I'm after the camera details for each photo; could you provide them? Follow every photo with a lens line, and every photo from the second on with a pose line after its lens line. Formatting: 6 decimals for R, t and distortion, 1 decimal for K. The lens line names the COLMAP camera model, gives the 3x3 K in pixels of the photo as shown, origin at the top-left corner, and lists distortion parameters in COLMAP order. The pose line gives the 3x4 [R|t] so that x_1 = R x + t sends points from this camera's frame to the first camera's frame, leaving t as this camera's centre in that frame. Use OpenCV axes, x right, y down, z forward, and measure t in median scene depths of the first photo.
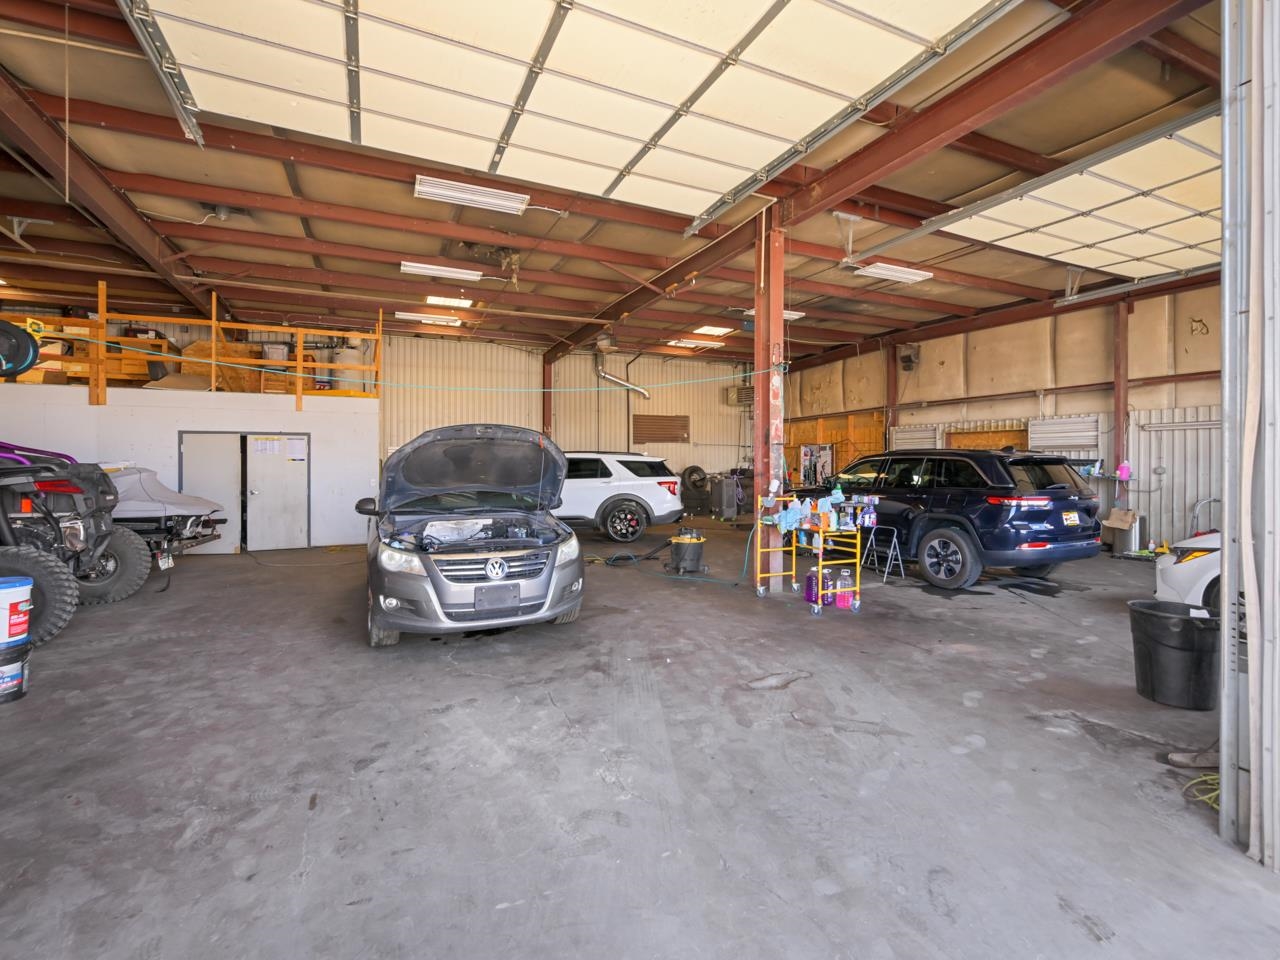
lens RADIAL K [[575.7, 0, 640.0], [0, 575.7, 480.0], [0, 0, 1]] dist [-0.007166, -0.000080]
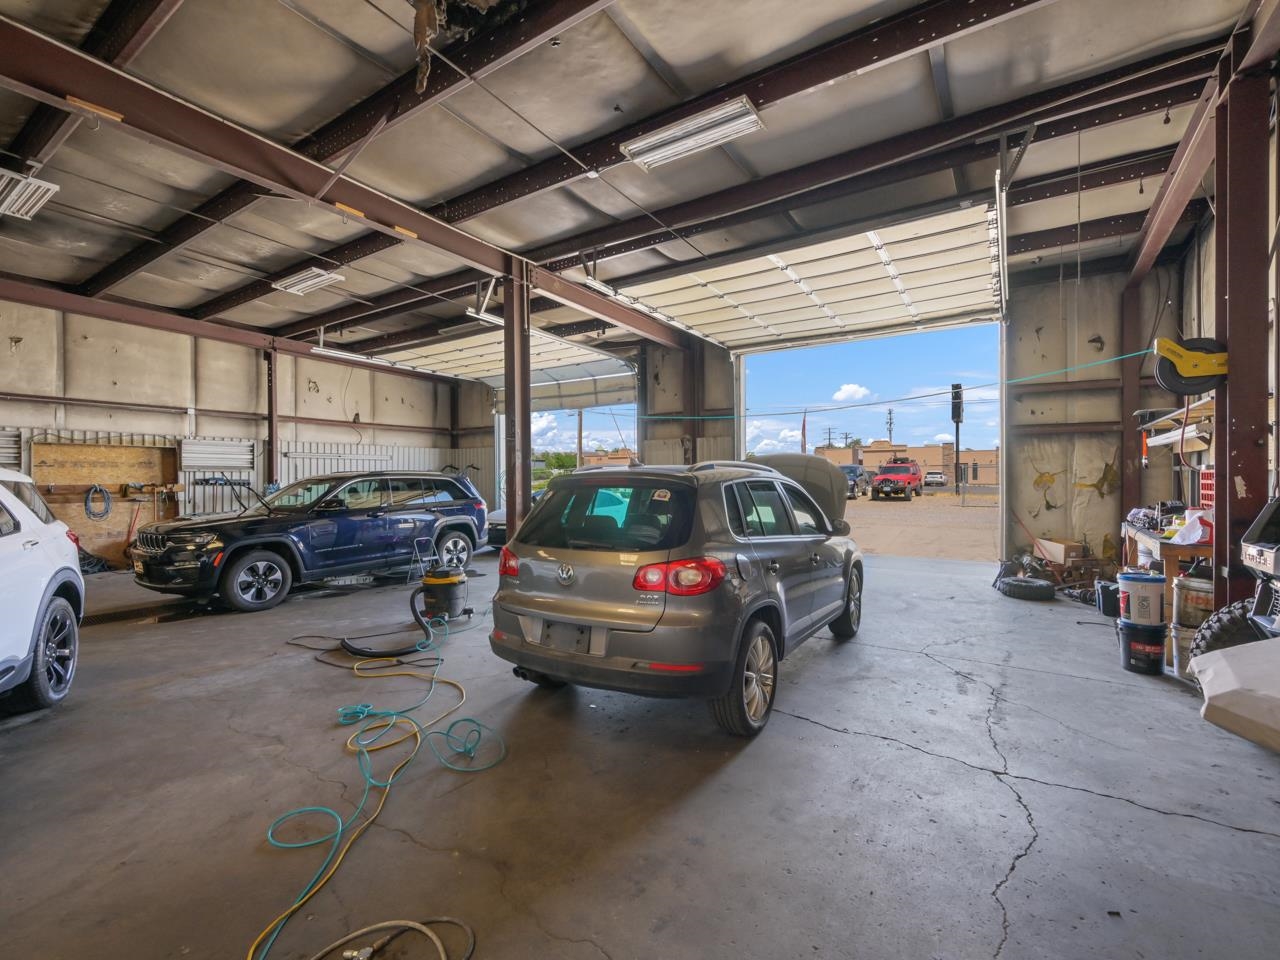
lens RADIAL K [[575.7, 0, 640.0], [0, 575.7, 480.0], [0, 0, 1]] dist [-0.007166, -0.000080]
pose [[-0.529129, -0.000085, 0.848541, -0.556393], [0.029684, 0.999386, 0.018611, -0.031784], [-0.848022, 0.035036, -0.528801, 0.899015]]
